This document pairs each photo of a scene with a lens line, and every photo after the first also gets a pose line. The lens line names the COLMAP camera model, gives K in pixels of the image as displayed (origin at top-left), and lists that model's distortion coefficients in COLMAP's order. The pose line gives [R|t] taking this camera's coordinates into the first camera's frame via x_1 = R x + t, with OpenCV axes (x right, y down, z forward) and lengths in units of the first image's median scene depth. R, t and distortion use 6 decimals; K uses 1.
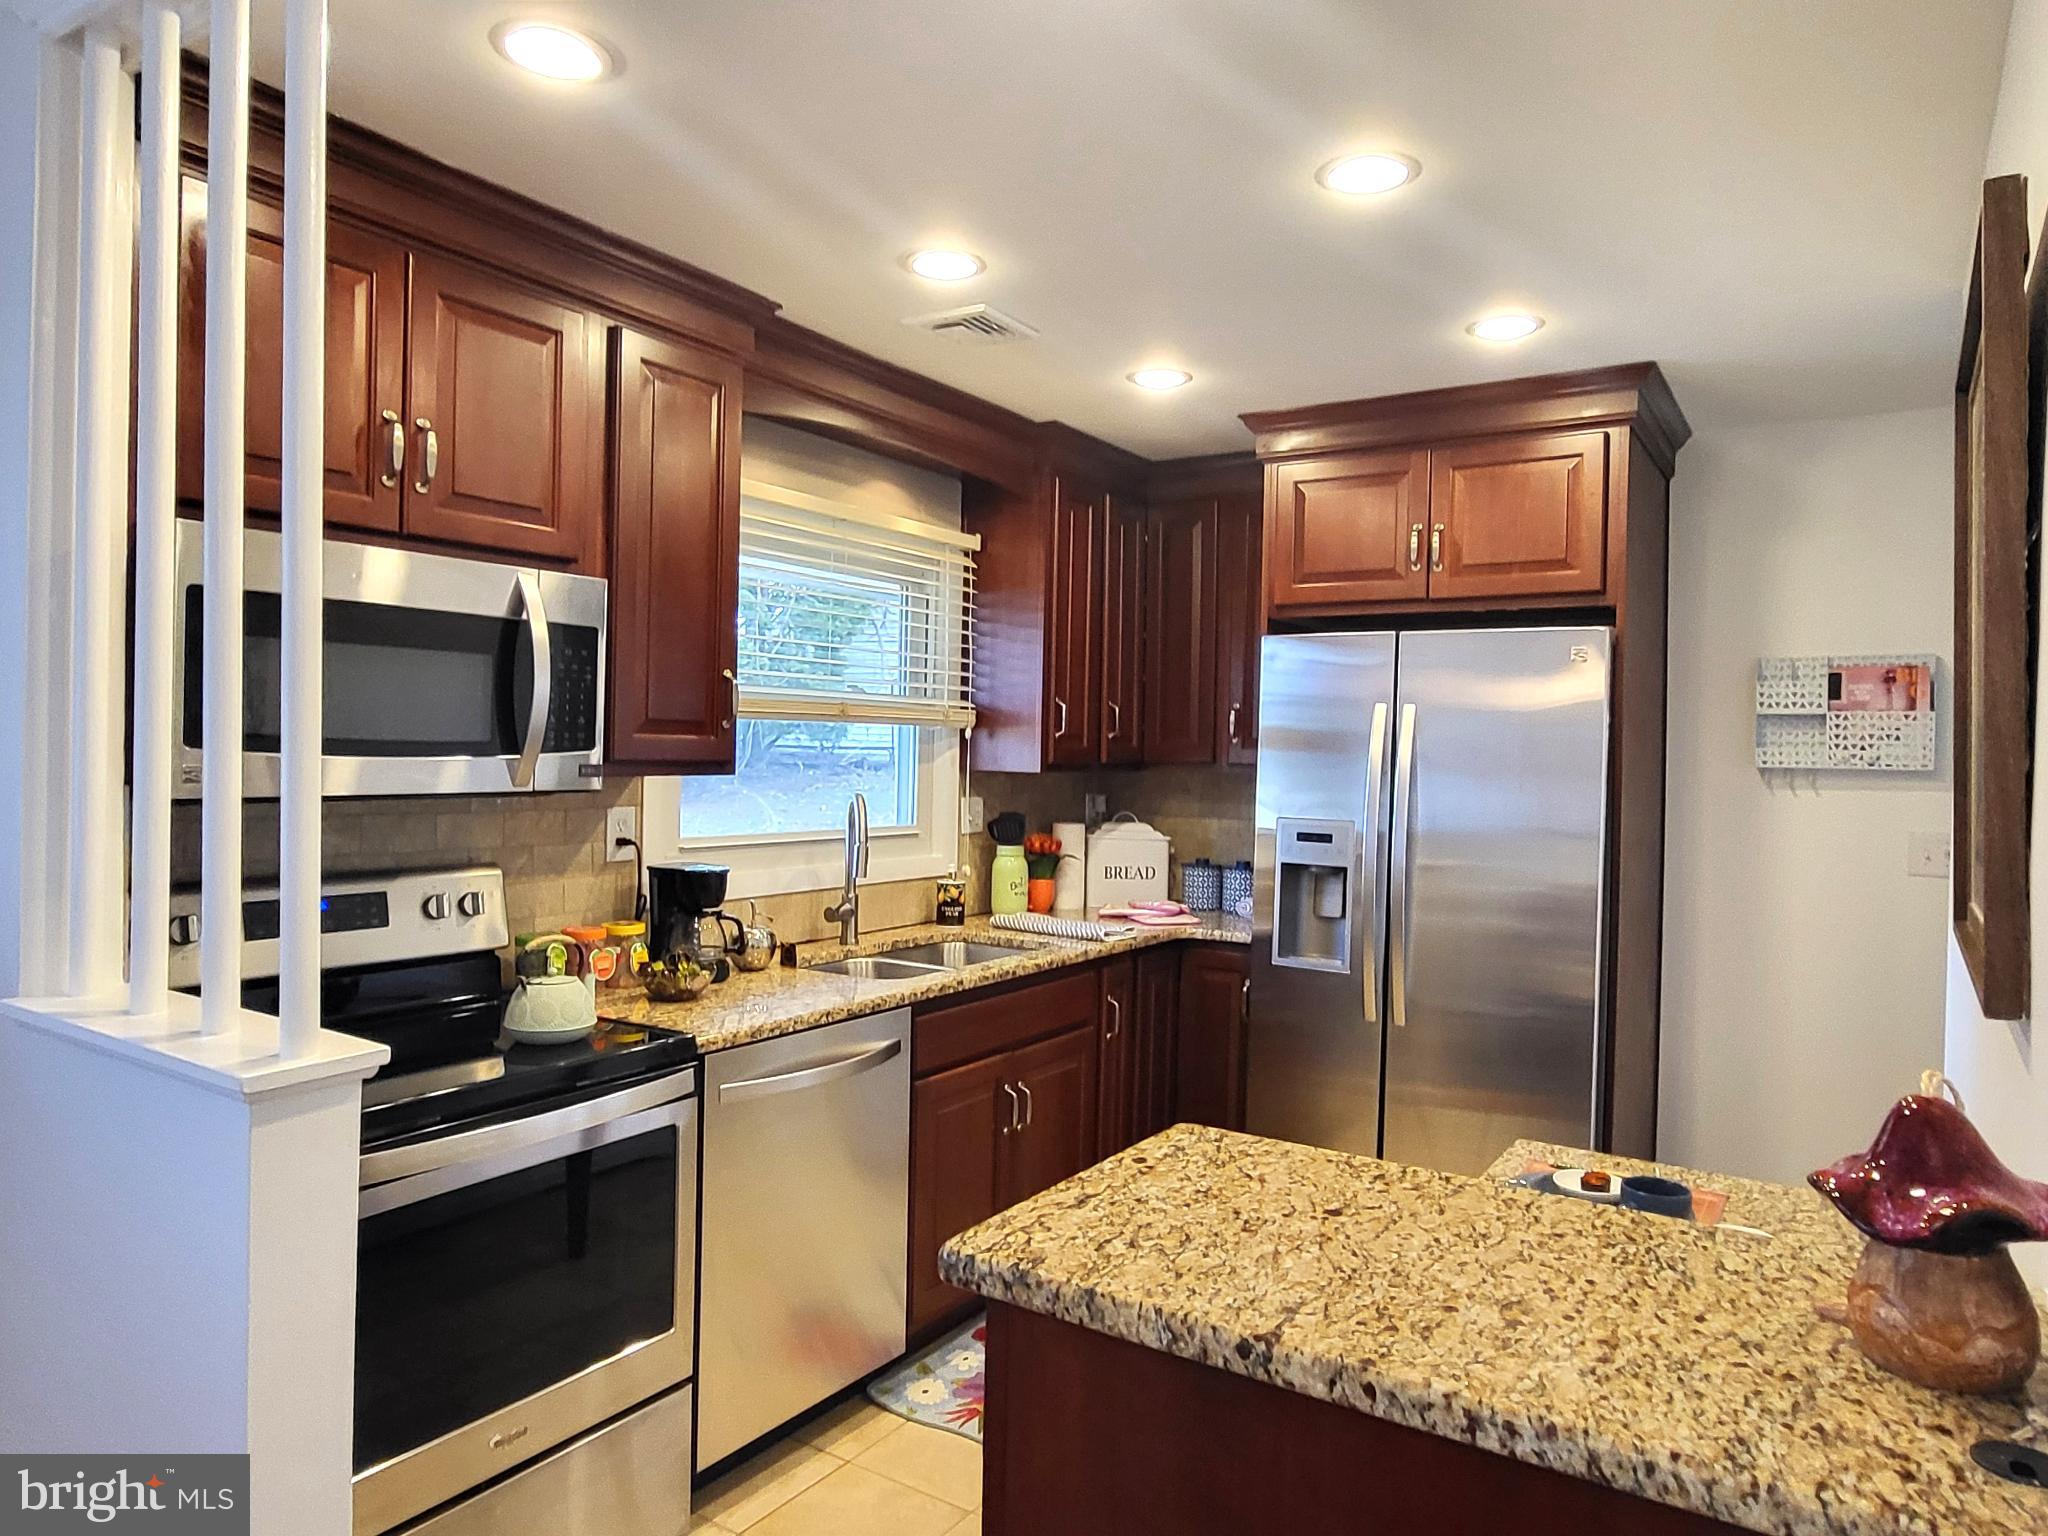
lens RADIAL K [[1323.1, 0, 1026.0], [0, 1323.1, 779.2], [0, 0, 1]] dist [0.005745, -0.001898]
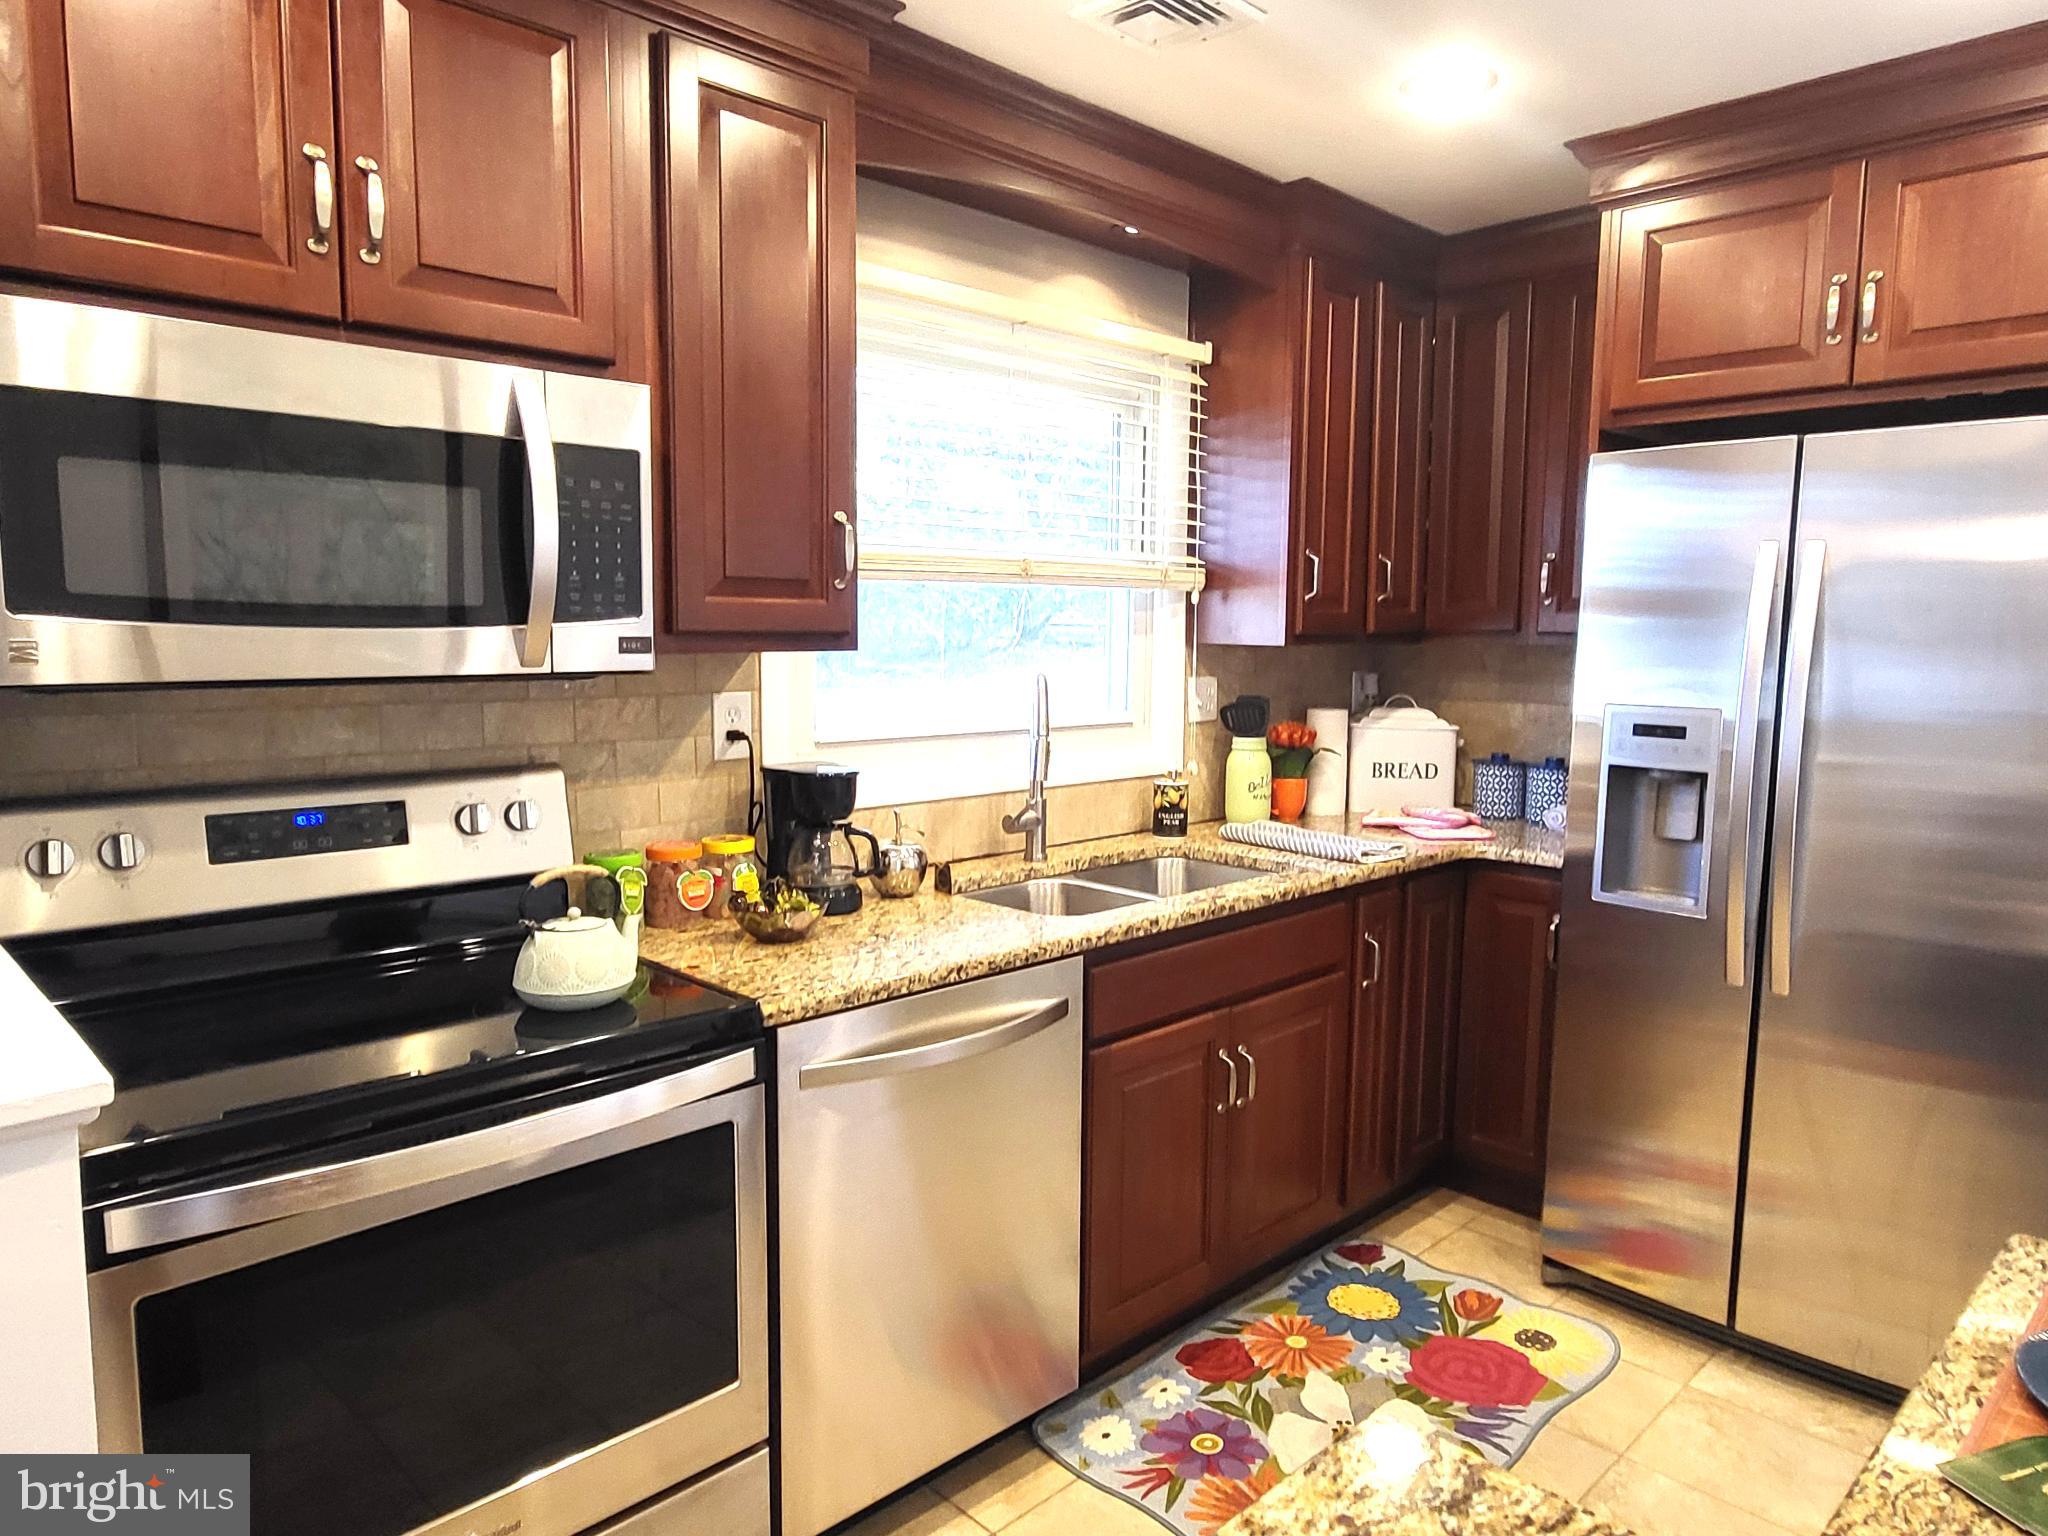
lens RADIAL K [[1323.1, 0, 1030.7], [0, 1323.1, 772.8], [0, 0, 1]] dist [0.005745, -0.001898]
pose [[0.976593, 0.011846, -0.214768, 0.041651], [0.006779, 0.996291, 0.085777, 0.002208], [0.214987, -0.085225, 0.972891, 0.242103]]
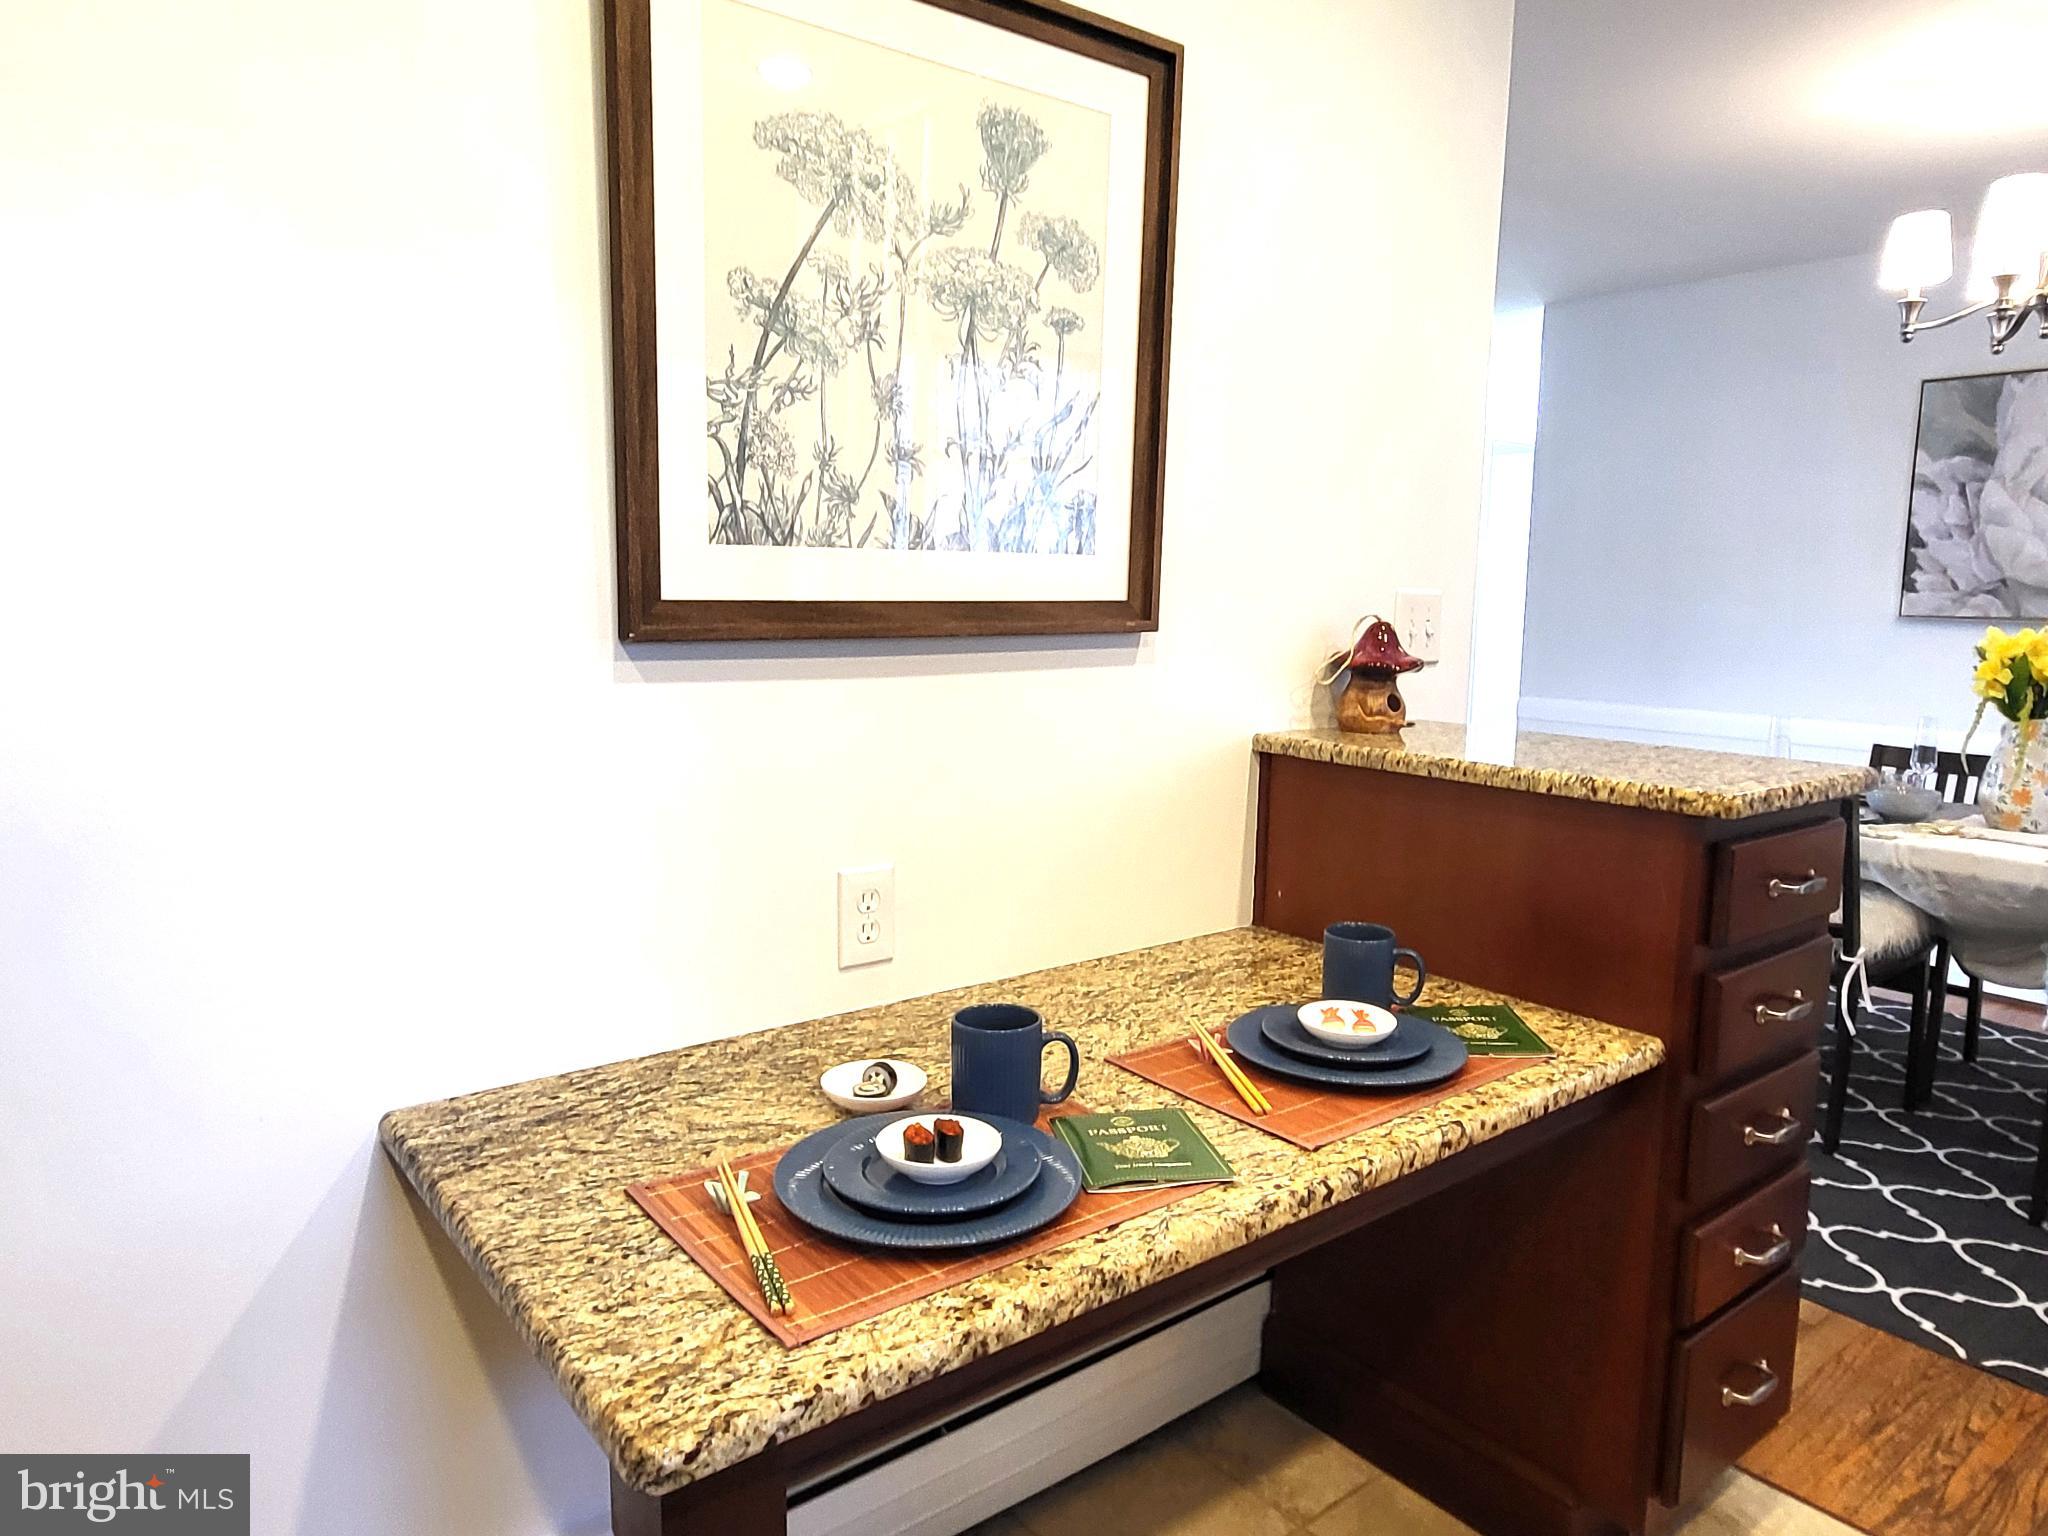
lens RADIAL K [[1323.1, 0, 1034.3], [0, 1323.1, 769.3], [0, 0, 1]] dist [0.005745, -0.001898]
pose [[-0.948867, -0.074410, 0.306780, 0.141354], [-0.023197, 0.985630, 0.167319, 0.030039], [-0.314822, 0.151647, -0.936958, 0.956048]]
